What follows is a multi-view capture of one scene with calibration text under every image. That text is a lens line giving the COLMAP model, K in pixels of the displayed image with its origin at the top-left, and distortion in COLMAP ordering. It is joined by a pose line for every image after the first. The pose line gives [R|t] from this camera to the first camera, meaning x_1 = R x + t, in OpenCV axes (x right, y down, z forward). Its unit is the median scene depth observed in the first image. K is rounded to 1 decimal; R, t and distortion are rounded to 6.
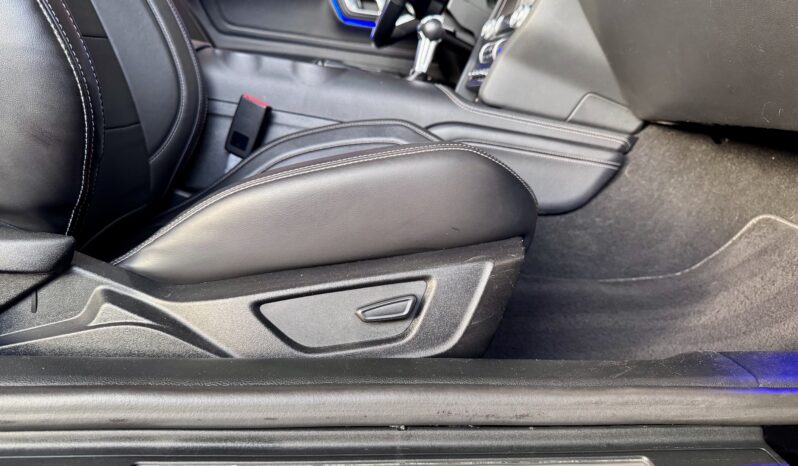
lens RADIAL K [[591.0, 0, 414.3], [0, 591.0, 231.8], [0, 0, 1]] dist [0.033874, -0.003083]
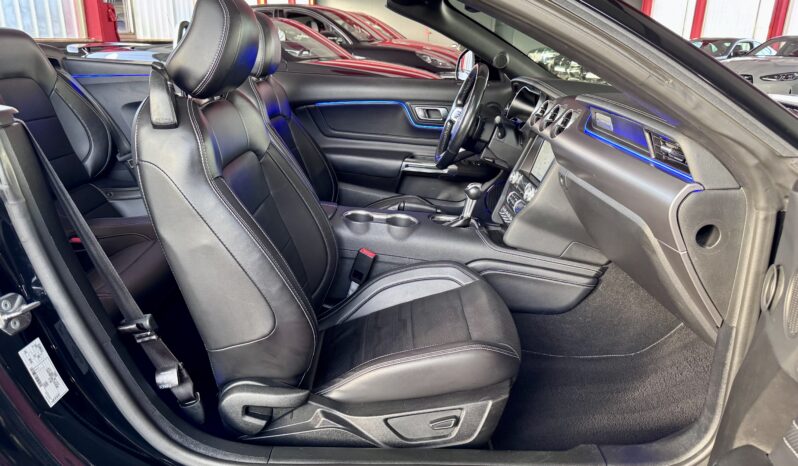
lens RADIAL K [[558.3, 0, 399.0], [0, 558.3, 233.0], [0, 0, 1]] dist [0.021228, -0.008383]
pose [[0.990296, -0.001660, -0.138965, 0.044541], [0.011820, 0.997312, 0.072317, -0.393028], [0.138472, -0.073258, 0.987653, -0.559745]]
